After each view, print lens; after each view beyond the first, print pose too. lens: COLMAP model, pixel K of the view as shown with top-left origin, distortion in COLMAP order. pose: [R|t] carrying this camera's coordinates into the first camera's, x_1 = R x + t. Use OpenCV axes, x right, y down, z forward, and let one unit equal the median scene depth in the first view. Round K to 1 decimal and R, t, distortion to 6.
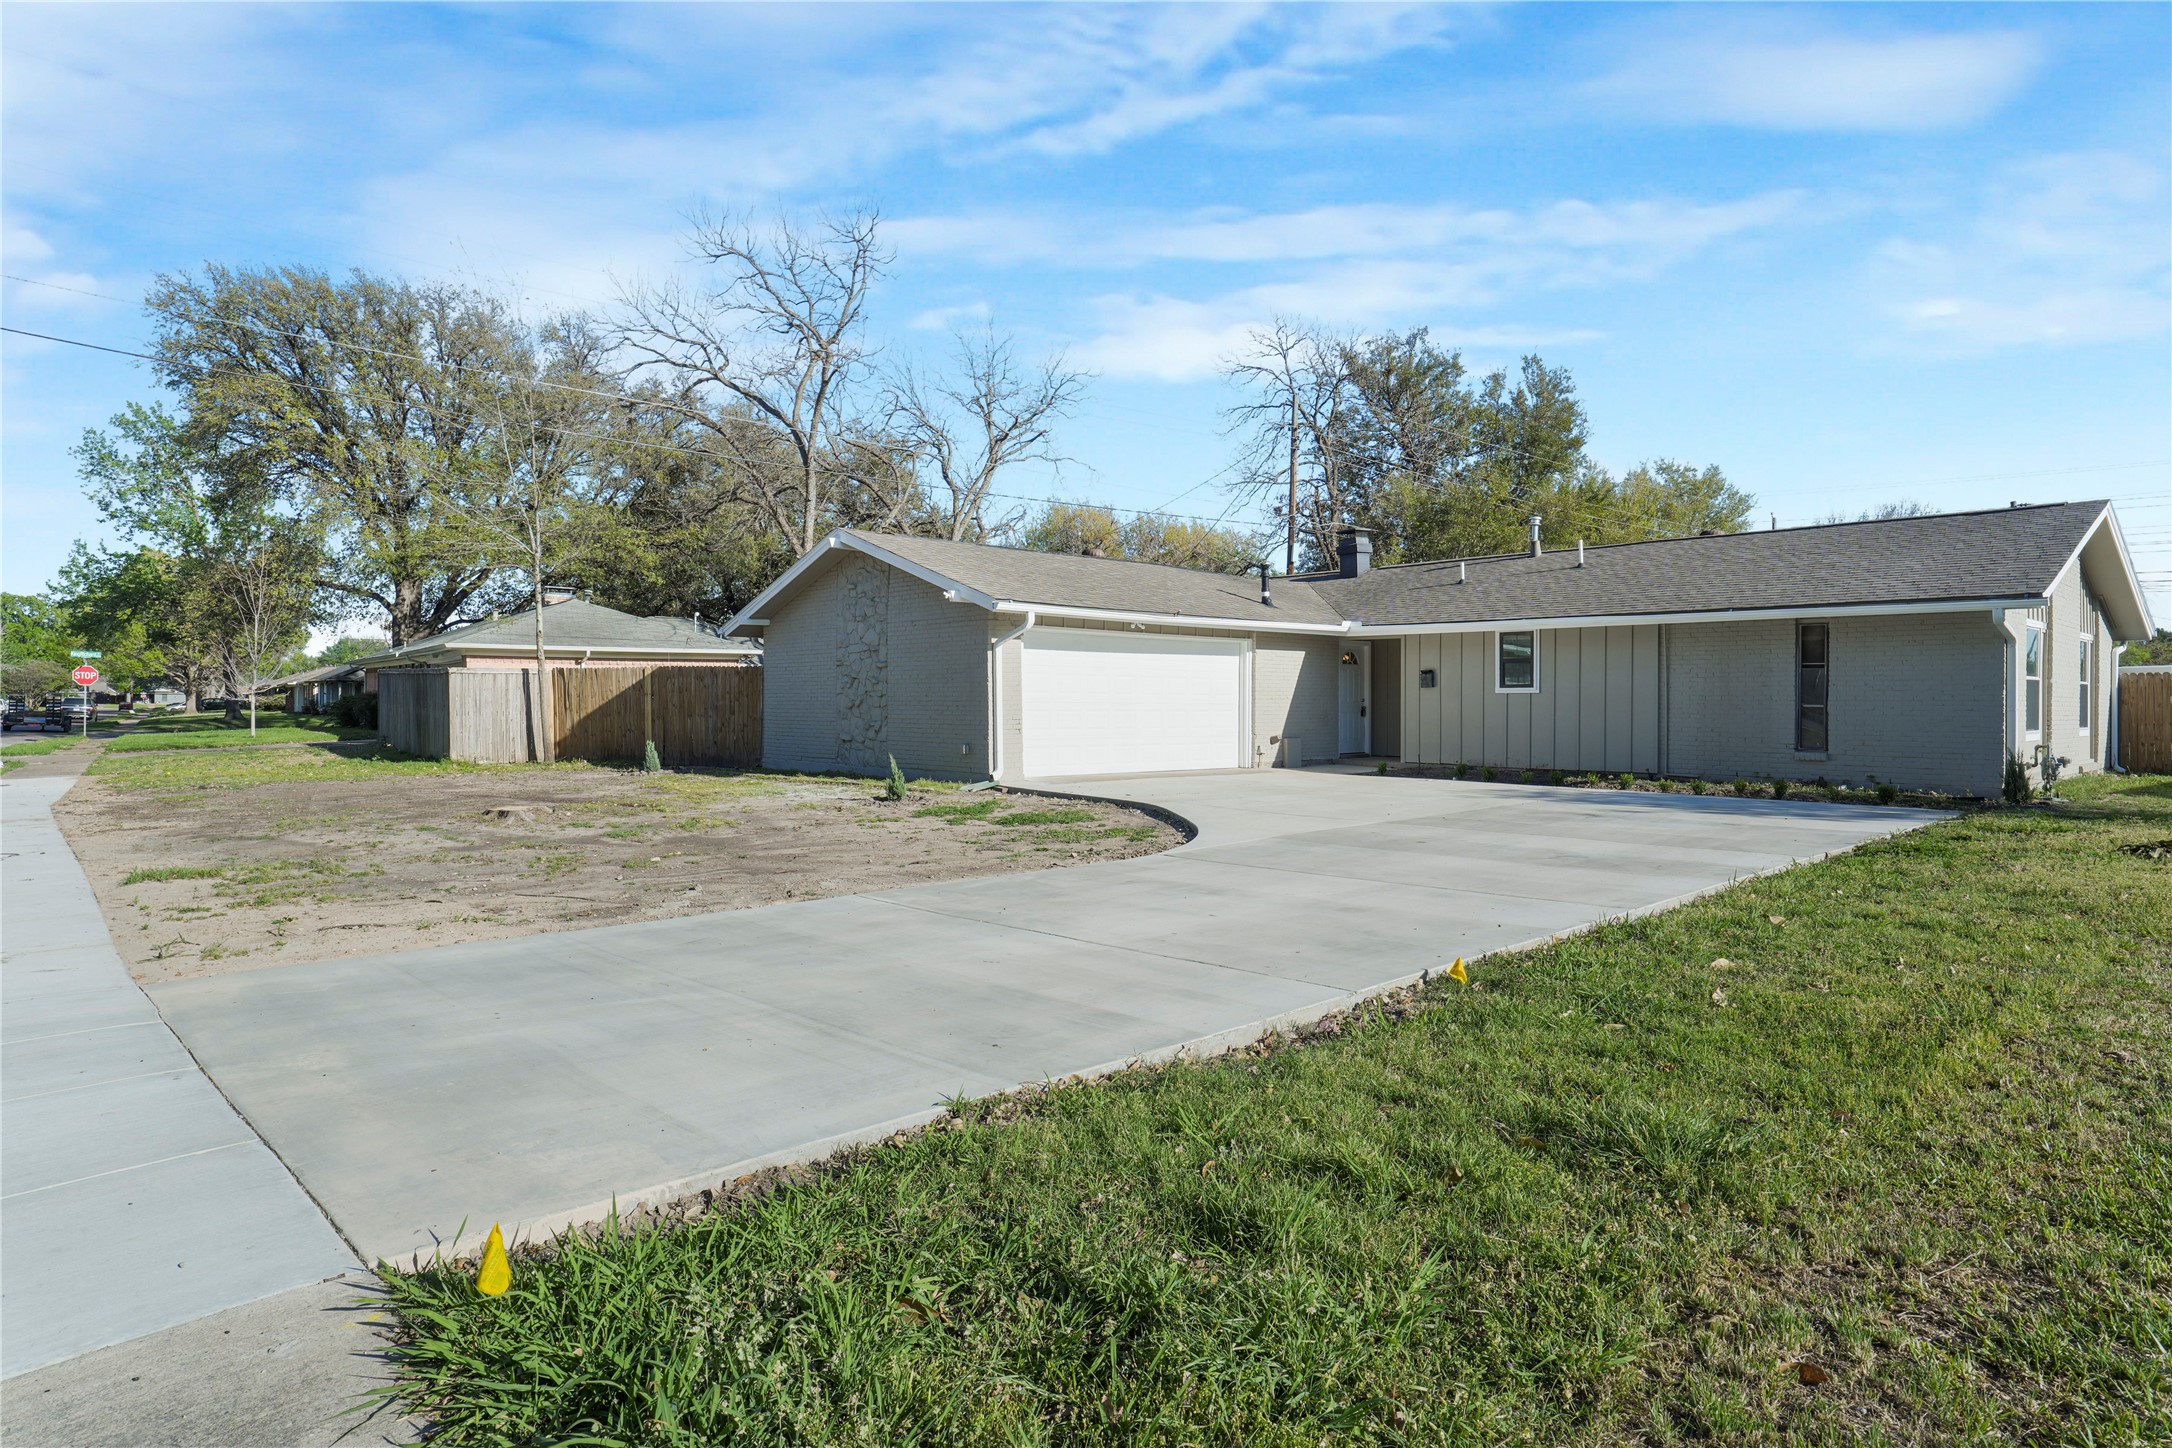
lens RADIAL K [[1272.9, 0, 1086.0], [0, 1272.9, 724.0], [0, 0, 1]] dist [-0.000394, 0.000511]
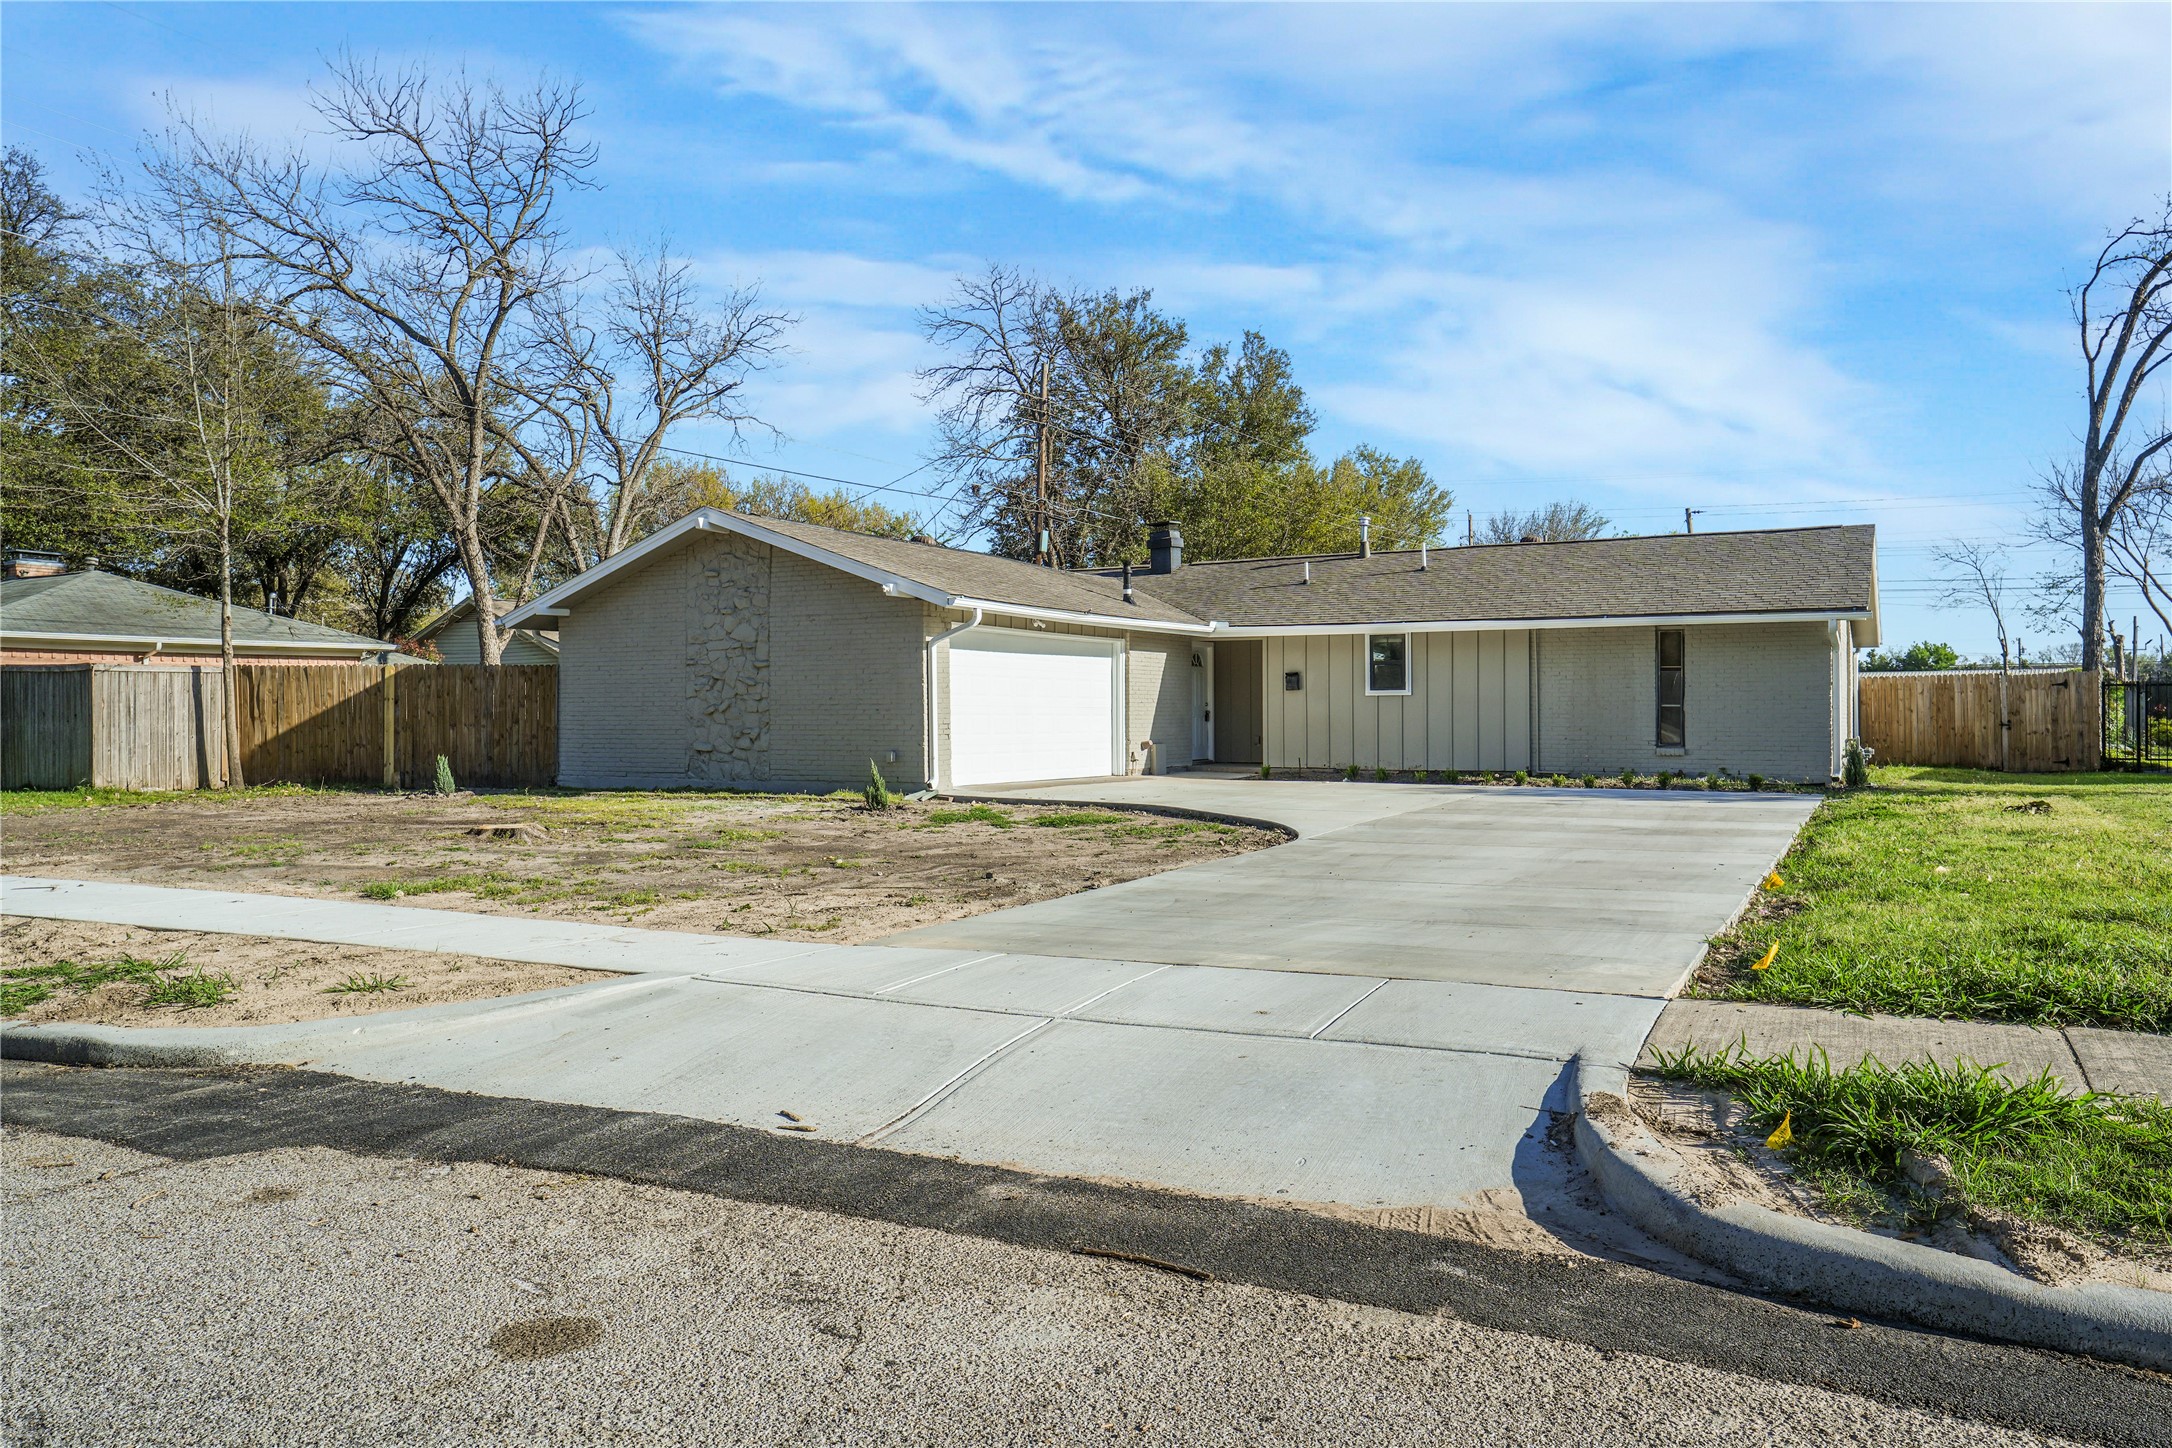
lens RADIAL K [[1636.0, 0, 1086.0], [0, 1636.0, 724.0], [0, 0, 1]] dist [0.064181, 0.000913]
pose [[0.942286, -0.007114, 0.334733, -0.298325], [0.011296, 0.999881, -0.010548, 0.008529], [-0.334617, 0.013721, 0.942254, -0.131419]]
